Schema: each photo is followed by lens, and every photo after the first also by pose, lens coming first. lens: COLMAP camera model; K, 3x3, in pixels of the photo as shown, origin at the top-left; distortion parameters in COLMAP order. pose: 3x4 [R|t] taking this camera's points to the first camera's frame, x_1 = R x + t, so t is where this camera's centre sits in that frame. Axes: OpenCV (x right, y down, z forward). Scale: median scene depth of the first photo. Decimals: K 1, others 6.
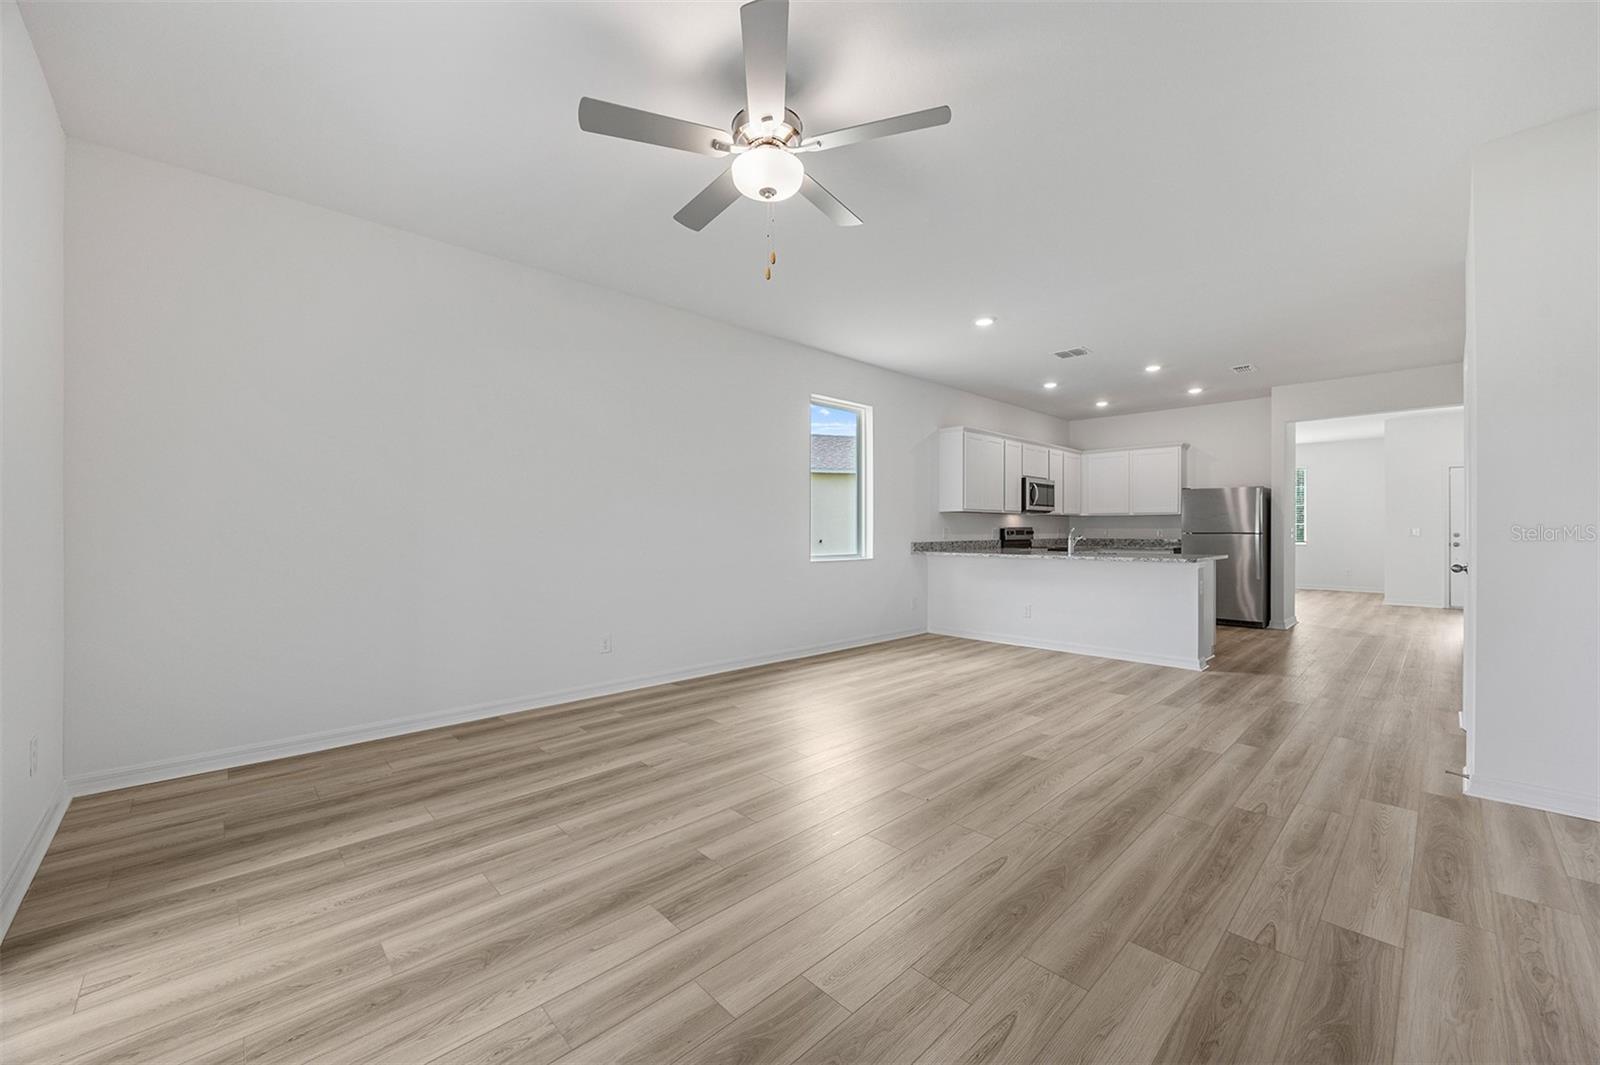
lens RADIAL K [[624.3, 0, 794.5], [0, 624.3, 531.1], [0, 0, 1]] dist [-0.003785, 0.000015]
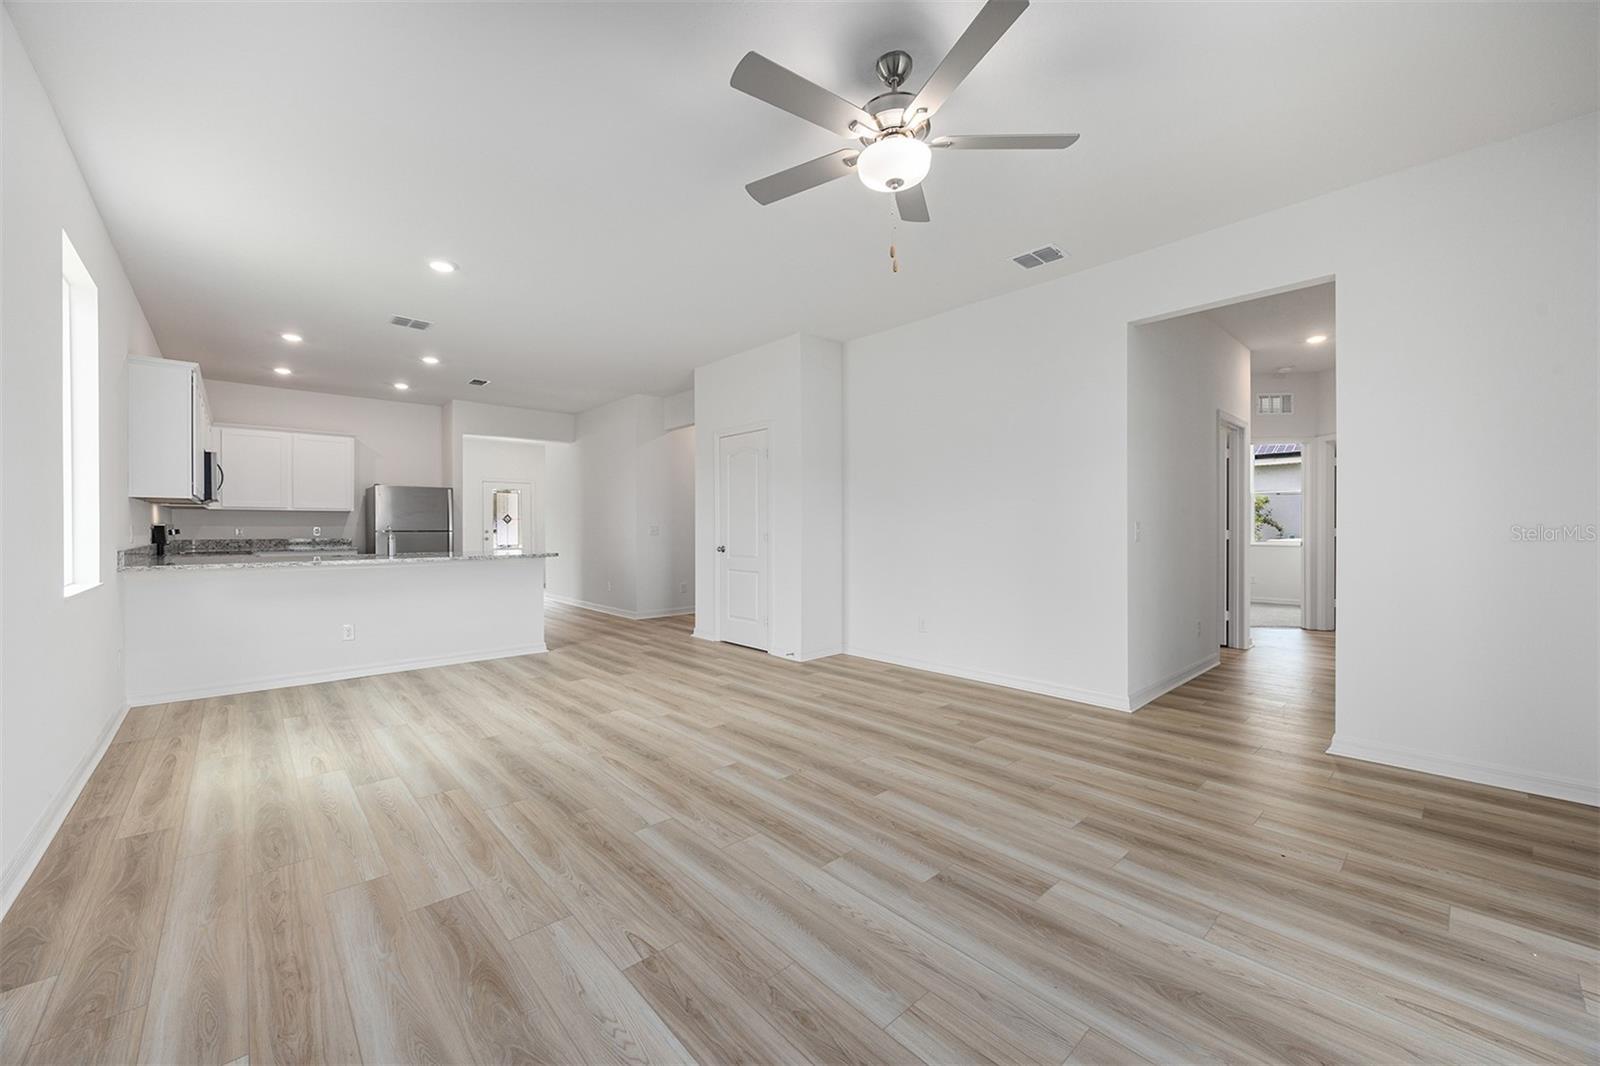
lens RADIAL K [[624.3, 0, 794.9], [0, 624.3, 530.2], [0, 0, 1]] dist [-0.003785, 0.000015]
pose [[0.015020, -0.004805, 0.999876, -0.845774], [0.003189, 0.999984, 0.004757, -0.001410], [-0.999882, 0.003117, 0.015035, 0.937499]]
